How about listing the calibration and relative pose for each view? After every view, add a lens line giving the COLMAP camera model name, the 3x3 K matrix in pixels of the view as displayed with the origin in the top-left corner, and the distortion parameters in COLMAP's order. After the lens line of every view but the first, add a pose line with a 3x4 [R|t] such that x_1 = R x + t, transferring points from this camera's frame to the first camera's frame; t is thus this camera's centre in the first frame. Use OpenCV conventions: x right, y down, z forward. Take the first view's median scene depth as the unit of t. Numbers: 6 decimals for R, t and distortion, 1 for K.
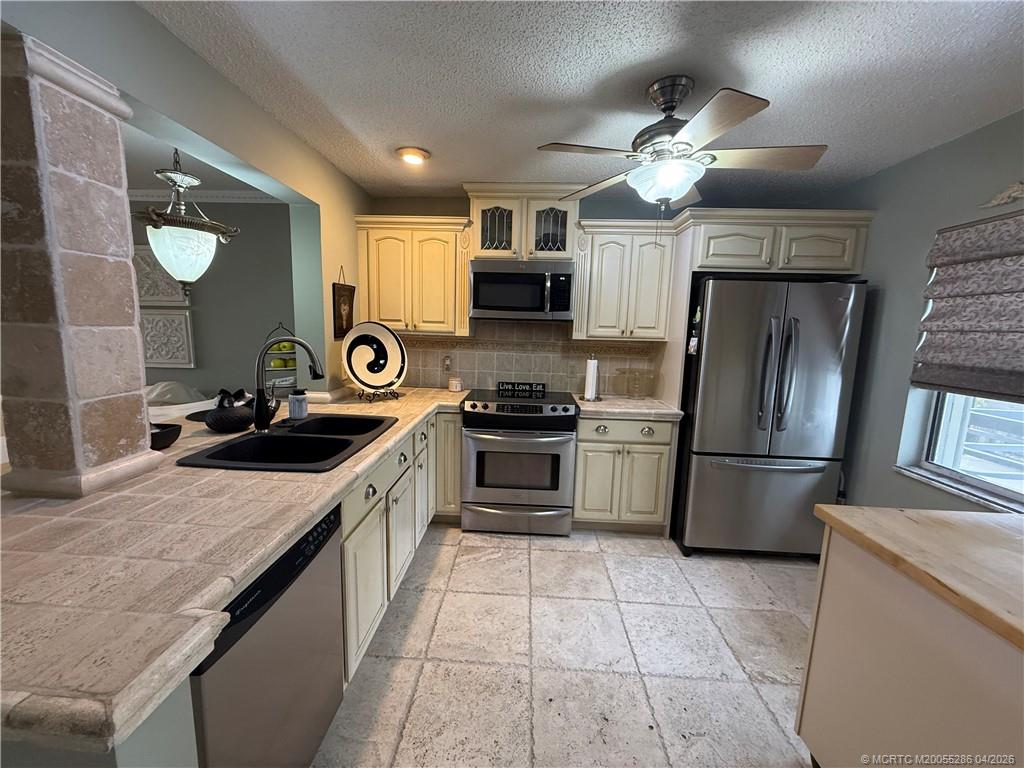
lens RADIAL K [[408.5, 0, 510.2], [0, 408.5, 385.7], [0, 0, 1]] dist [0.001751, -0.001095]
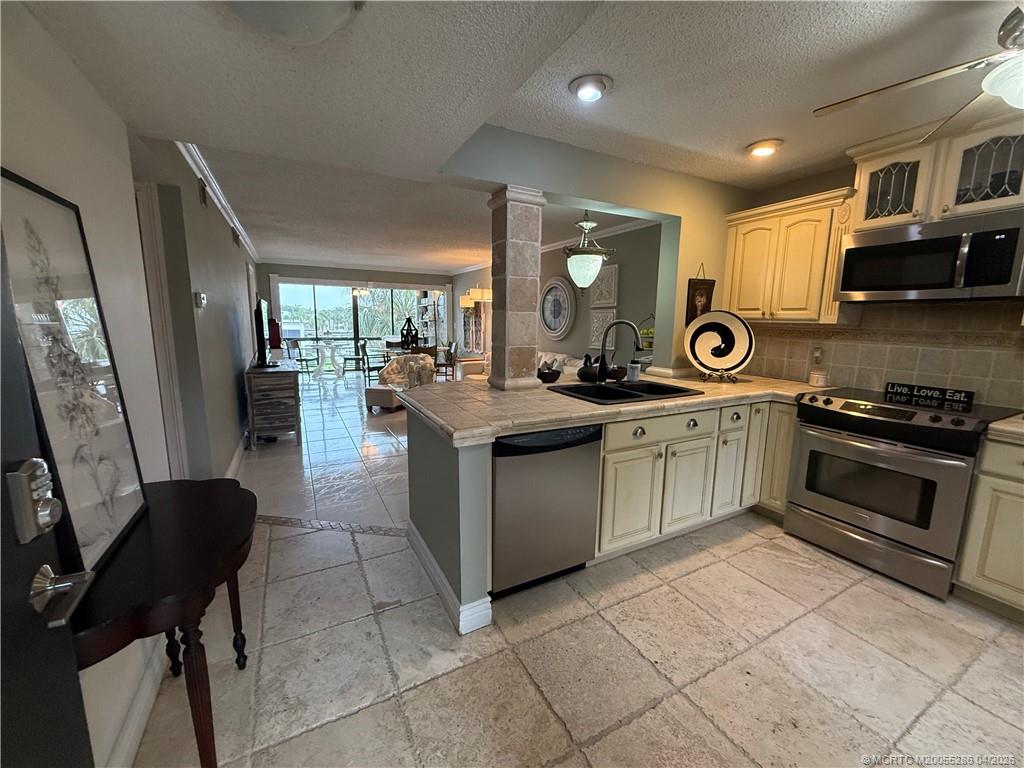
lens RADIAL K [[408.5, 0, 512.5], [0, 408.5, 385.7], [0, 0, 1]] dist [0.001751, -0.001095]
pose [[0.513558, 0.115353, -0.850266, 0.335187], [-0.121452, 0.990718, 0.061051, 0.045592], [0.849416, 0.071914, 0.522801, -0.040650]]
